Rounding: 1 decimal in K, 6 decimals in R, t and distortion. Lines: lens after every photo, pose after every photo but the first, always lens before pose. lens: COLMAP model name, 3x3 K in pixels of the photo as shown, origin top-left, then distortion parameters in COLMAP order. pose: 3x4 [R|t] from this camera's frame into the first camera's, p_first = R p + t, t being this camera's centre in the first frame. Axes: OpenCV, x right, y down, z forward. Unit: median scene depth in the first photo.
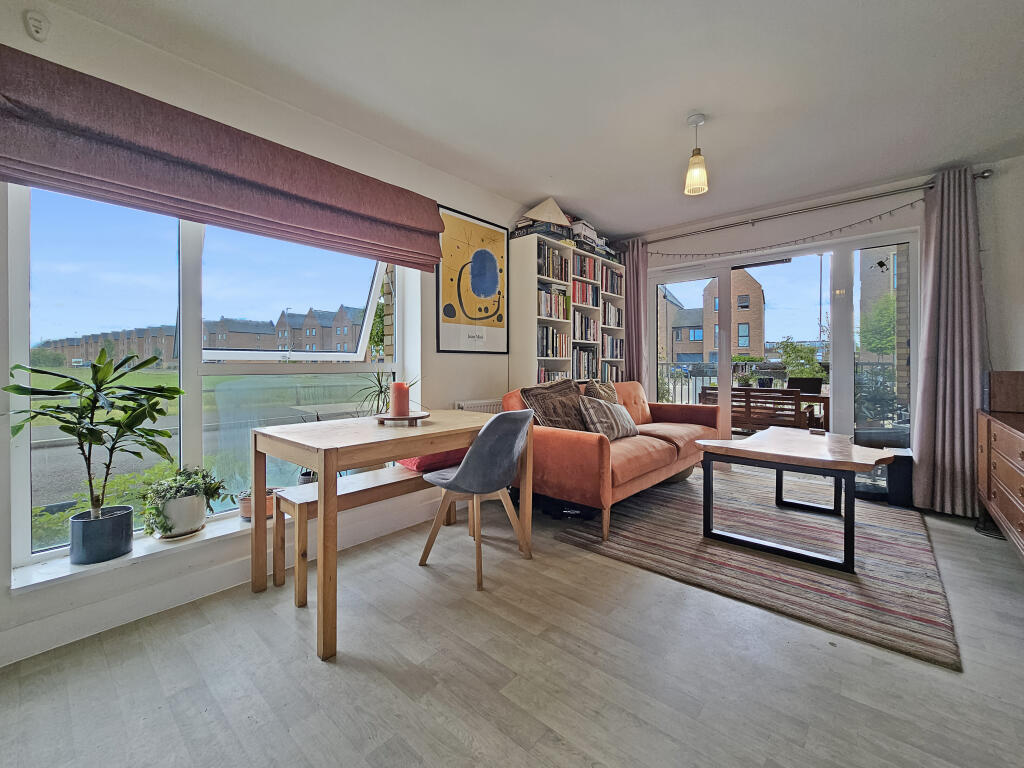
lens RADIAL K [[432.7, 0, 509.9], [0, 432.7, 370.6], [0, 0, 1]] dist [-0.002628, -0.000492]
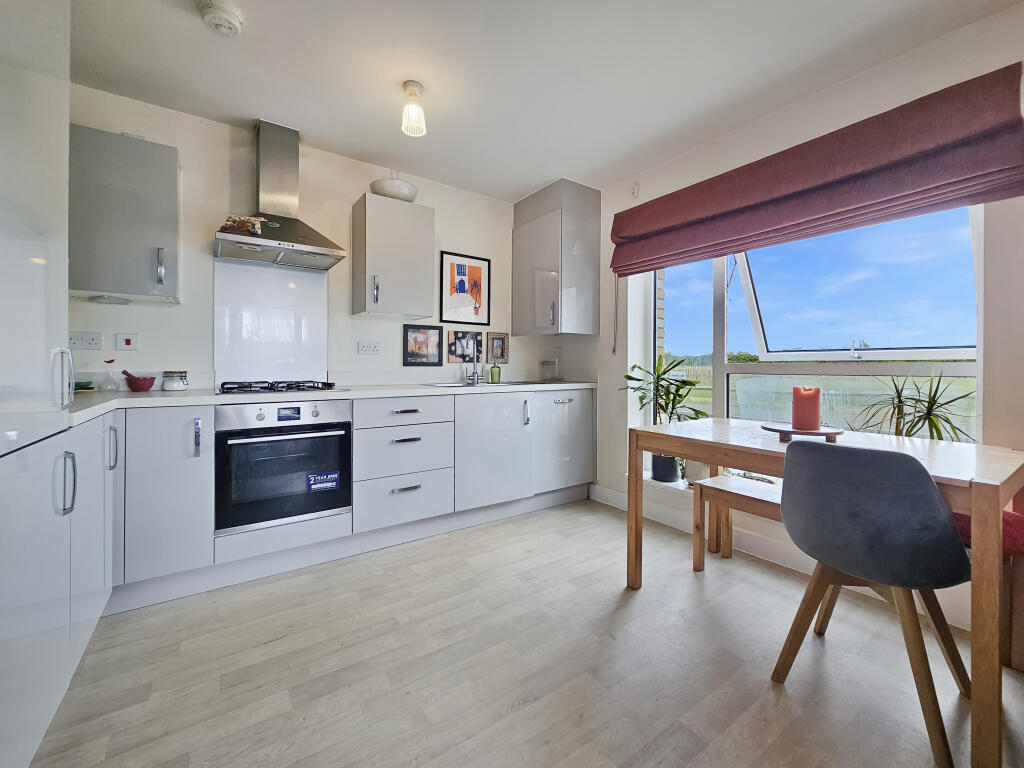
lens RADIAL K [[430.0, 0, 513.5], [0, 430.0, 362.7], [0, 0, 1]] dist [-0.000535, -0.000086]
pose [[-0.238389, -0.003262, -0.971164, 0.490824], [-0.005286, 0.999984, -0.002062, -0.010856], [0.971155, 0.004642, -0.238402, 0.501042]]
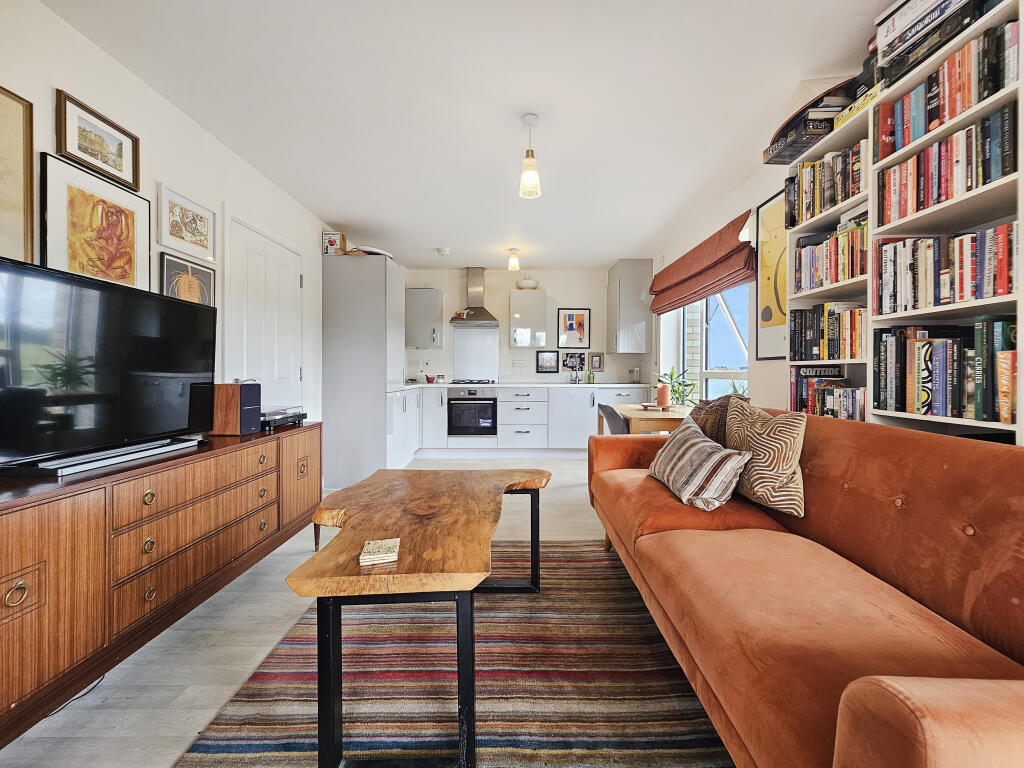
lens RADIAL K [[432.7, 0, 509.9], [0, 432.7, 370.6], [0, 0, 1]] dist [-0.002628, -0.000492]
pose [[-0.765412, 0.002618, -0.643535, 0.888625], [-0.001162, 0.999984, 0.005451, -0.024080], [0.643539, 0.004920, -0.765397, 1.392137]]
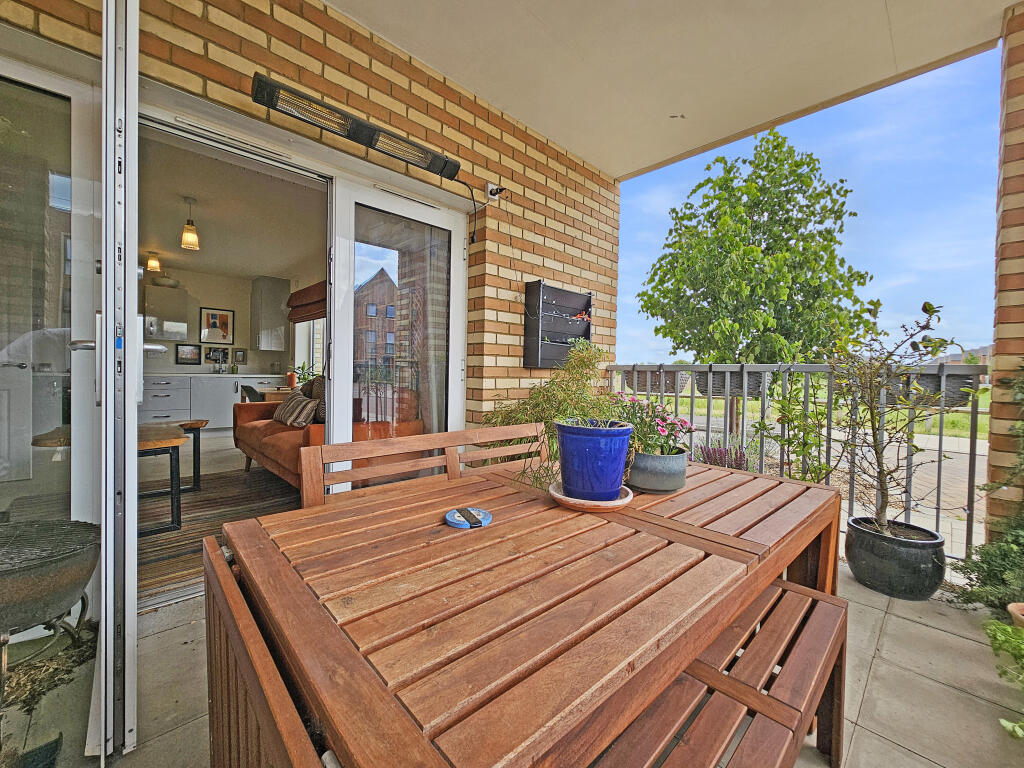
lens RADIAL K [[416.4, 0, 508.8], [0, 416.4, 380.7], [0, 0, 1]] dist [0.013681, -0.000075]
pose [[-0.103444, 0.024194, -0.994341, 1.423719], [-0.025486, 0.999311, 0.026967, -0.019238], [0.994309, 0.028131, -0.102756, 1.819543]]
